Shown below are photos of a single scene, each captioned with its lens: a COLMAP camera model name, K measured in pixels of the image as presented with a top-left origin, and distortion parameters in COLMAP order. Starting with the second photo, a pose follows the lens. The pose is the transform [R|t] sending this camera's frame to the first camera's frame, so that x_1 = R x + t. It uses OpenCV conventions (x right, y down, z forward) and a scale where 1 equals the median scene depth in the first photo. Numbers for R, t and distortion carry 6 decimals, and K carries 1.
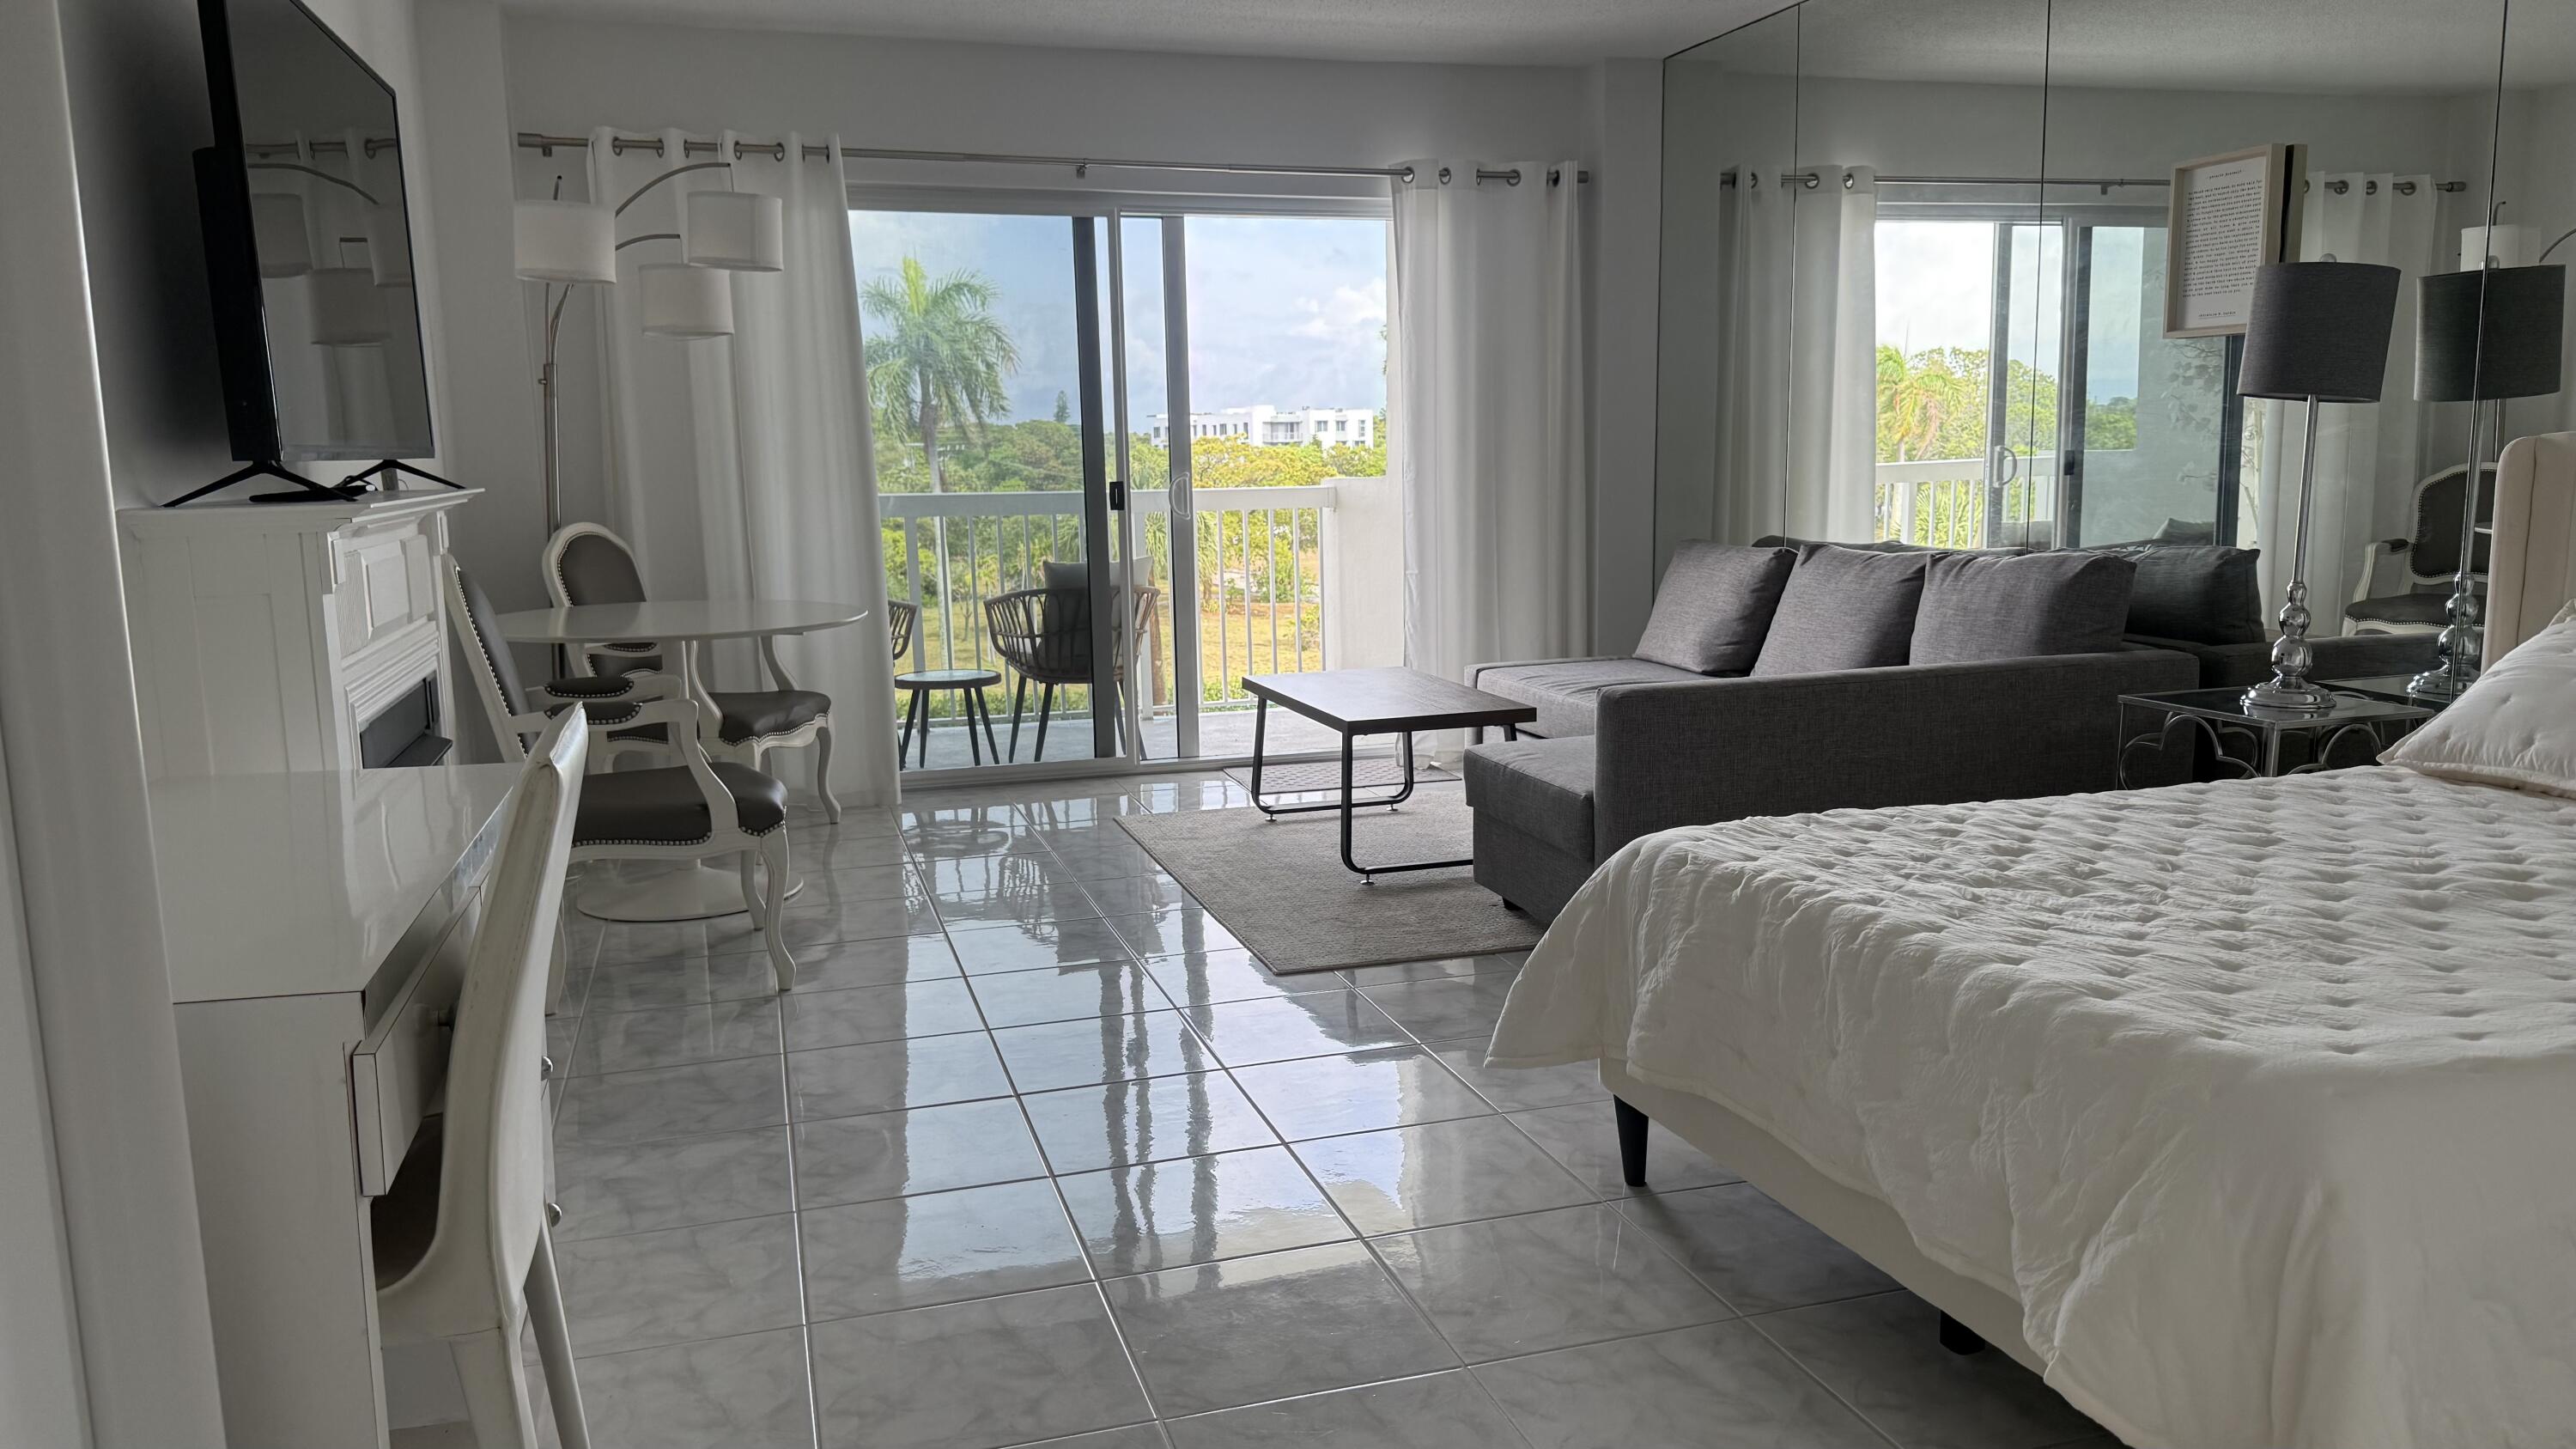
lens RADIAL K [[1764.9, 0, 1288.0], [0, 1764.9, 724.5], [0, 0, 1]] dist [0.216279, -0.477709]
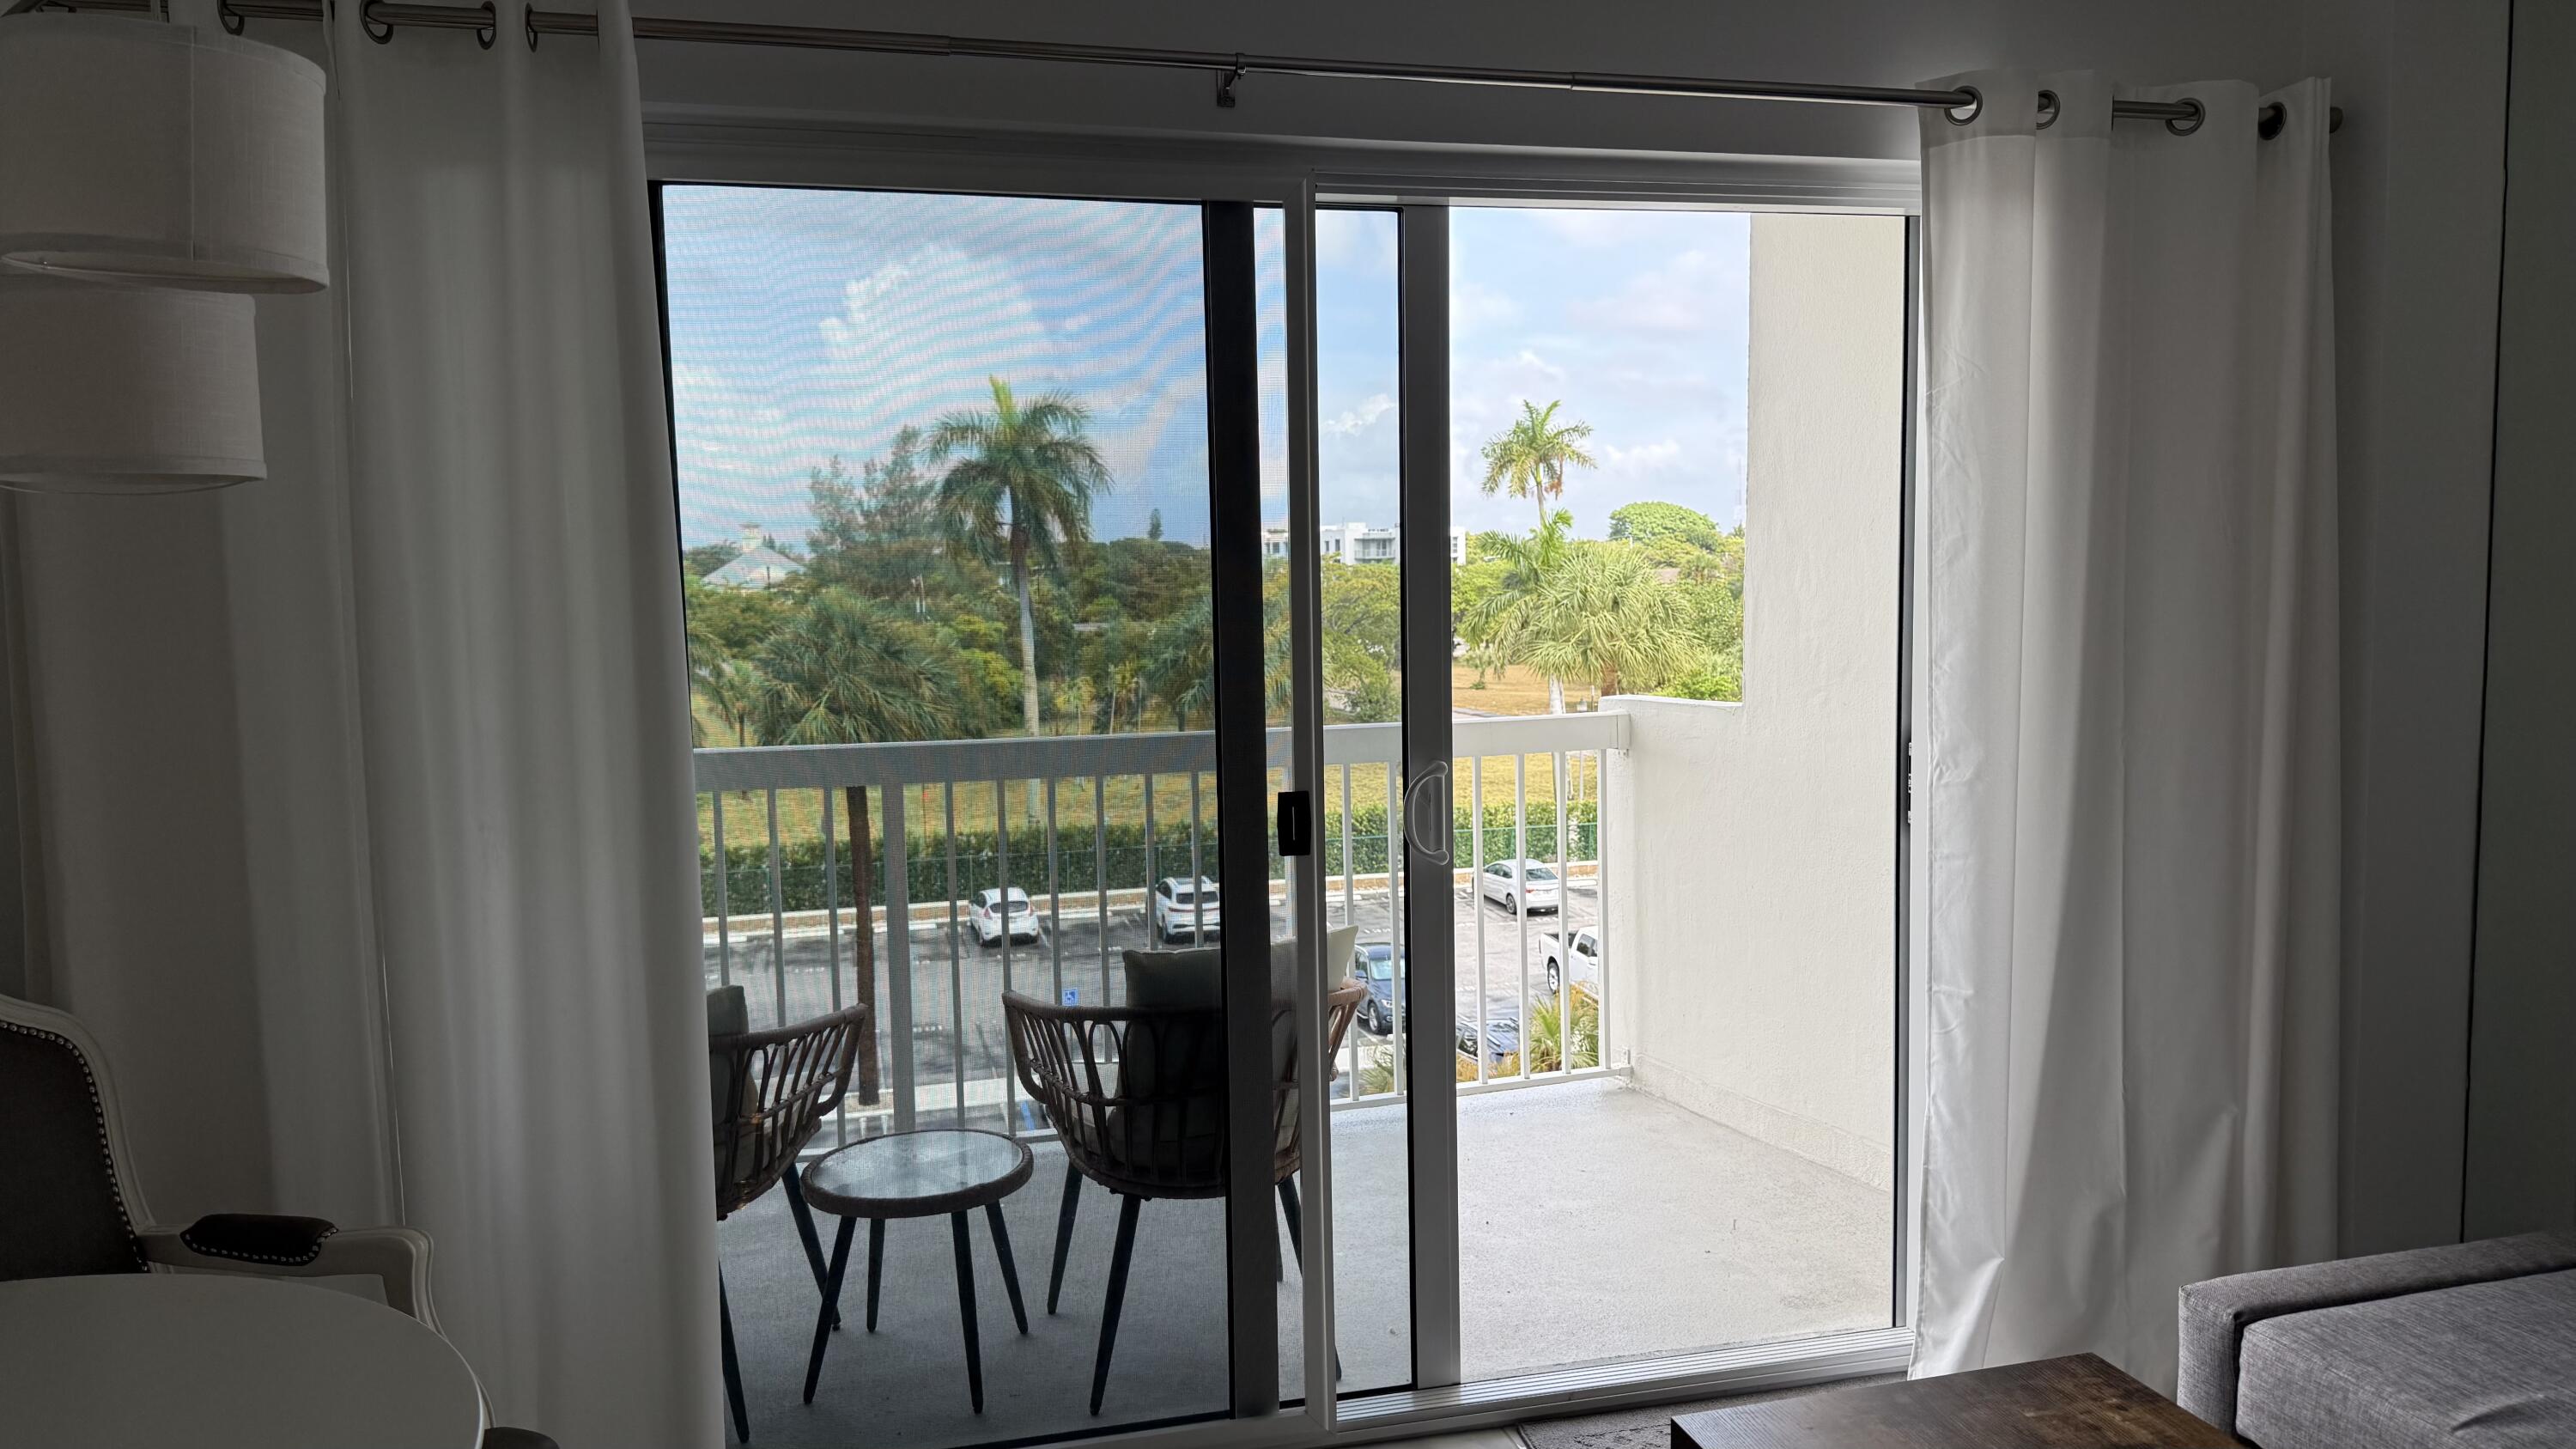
lens RADIAL K [[1756.0, 0, 1294.4], [0, 1756.0, 758.3], [0, 0, 1]] dist [0.244977, -0.409501]
pose [[0.998922, 0.006913, -0.045902, -0.083429], [-0.008935, 0.998992, -0.043985, -0.139281], [0.045552, 0.044348, 0.997977, 0.618743]]
